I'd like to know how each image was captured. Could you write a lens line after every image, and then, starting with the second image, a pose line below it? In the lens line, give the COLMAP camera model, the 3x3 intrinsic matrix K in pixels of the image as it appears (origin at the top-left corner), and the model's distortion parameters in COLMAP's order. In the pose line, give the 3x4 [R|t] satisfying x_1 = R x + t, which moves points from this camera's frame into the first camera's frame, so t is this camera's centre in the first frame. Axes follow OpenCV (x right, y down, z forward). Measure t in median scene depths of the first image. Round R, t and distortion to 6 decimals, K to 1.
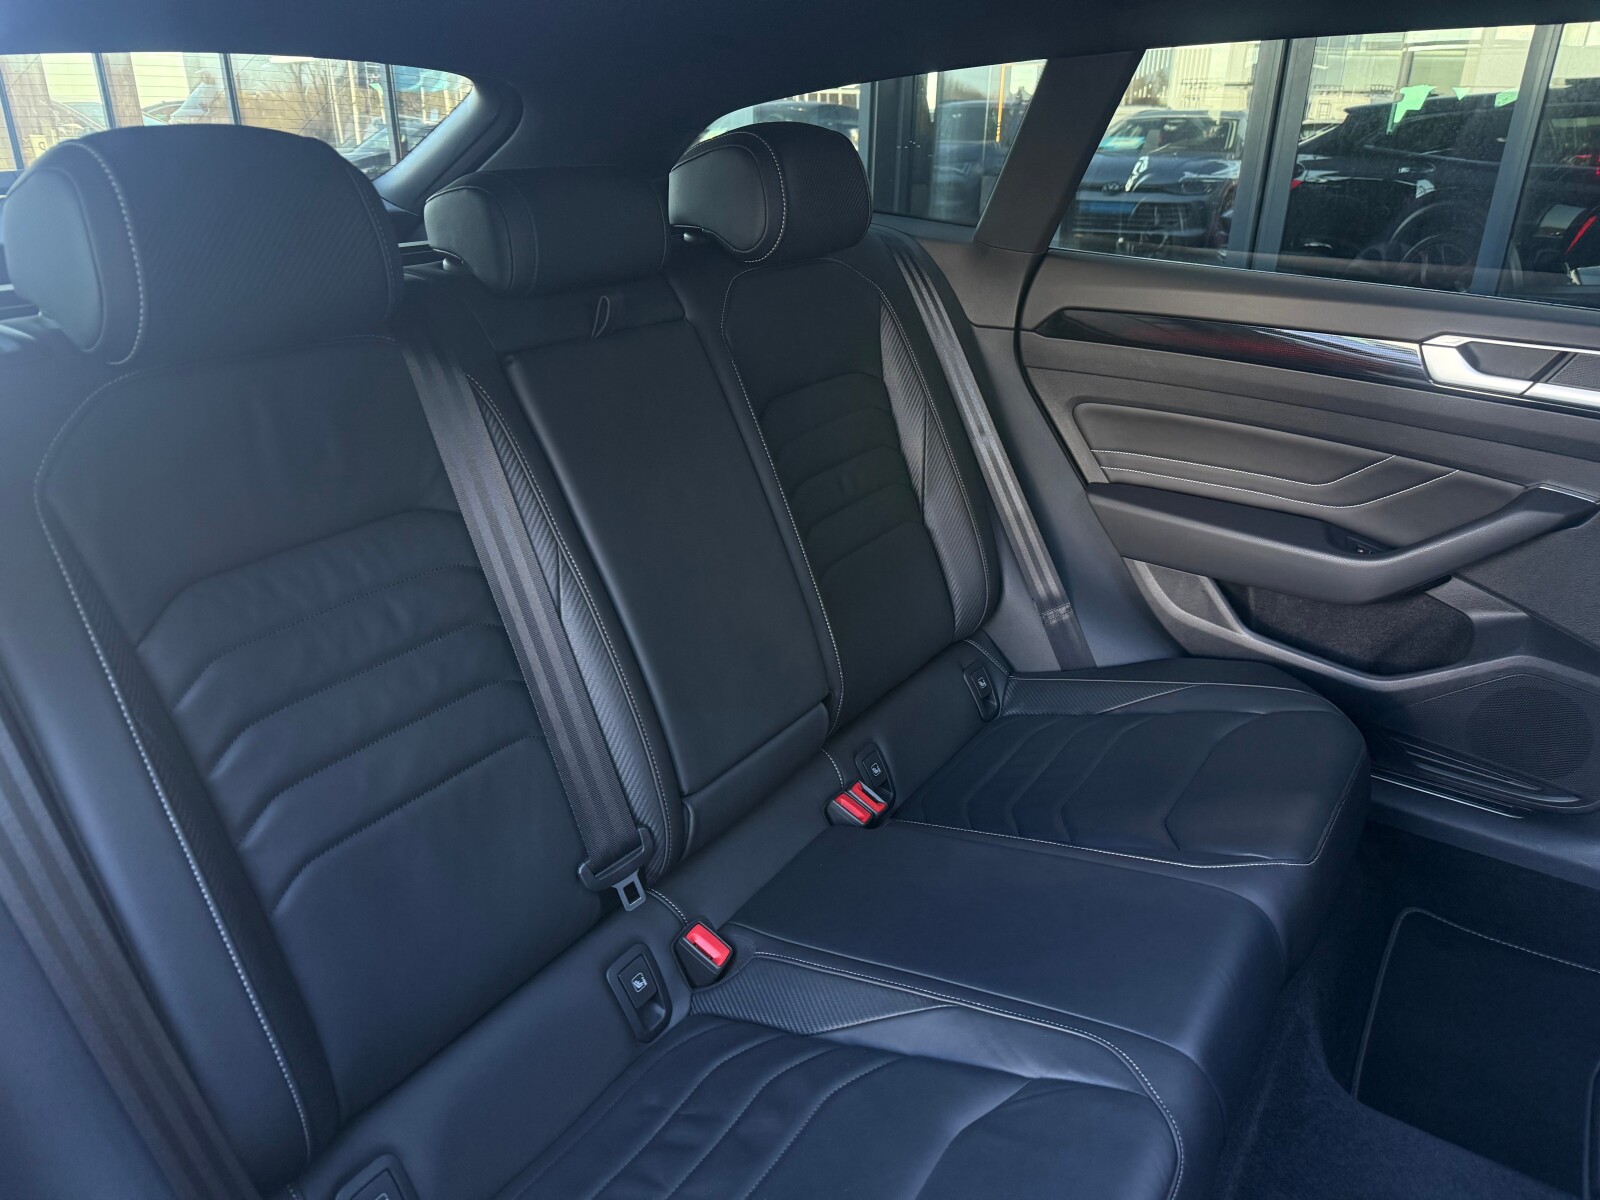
lens RADIAL K [[1095.0, 0, 795.8], [0, 1095.0, 599.2], [0, 0, 1]] dist [0.107778, -0.180408]
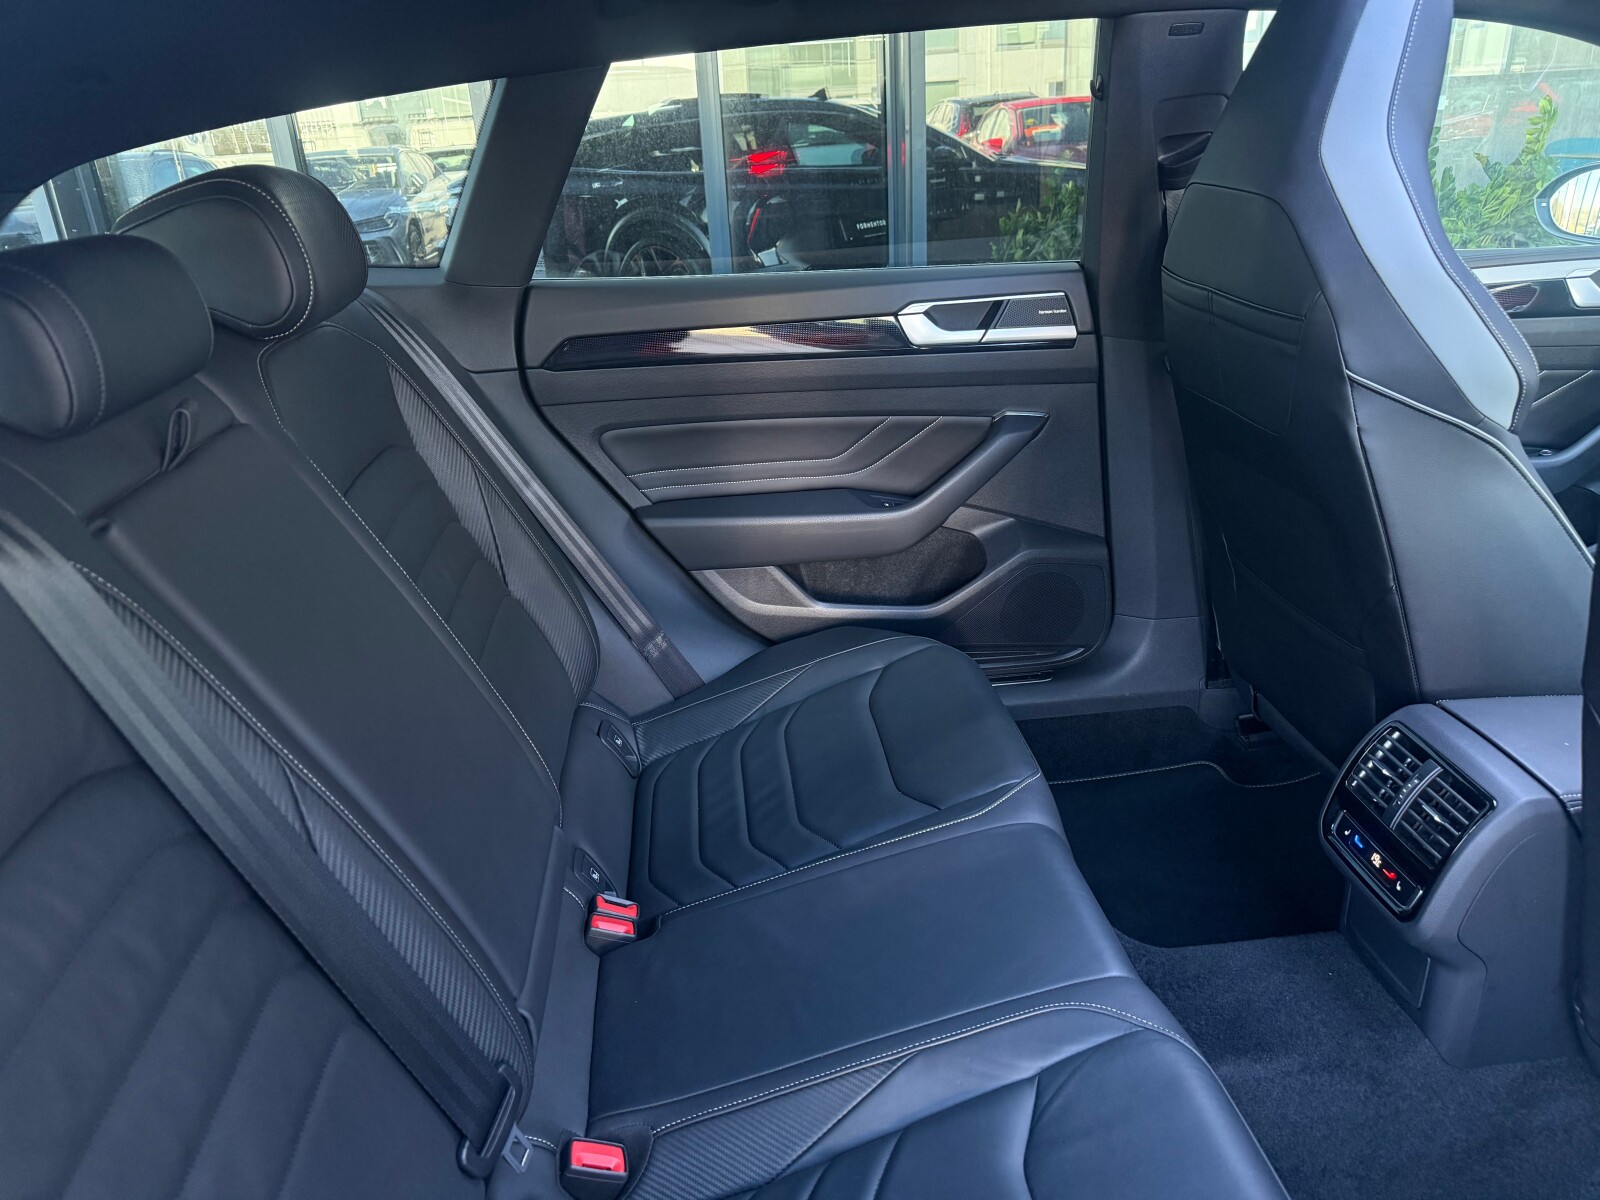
lens RADIAL K [[1095.0, 0, 795.8], [0, 1095.0, 599.2], [0, 0, 1]] dist [0.107778, -0.180408]
pose [[0.767390, -0.297259, 0.568111, -0.216834], [0.313506, 0.946856, 0.071958, -0.059504], [-0.559310, 0.122886, 0.819800, 0.144820]]
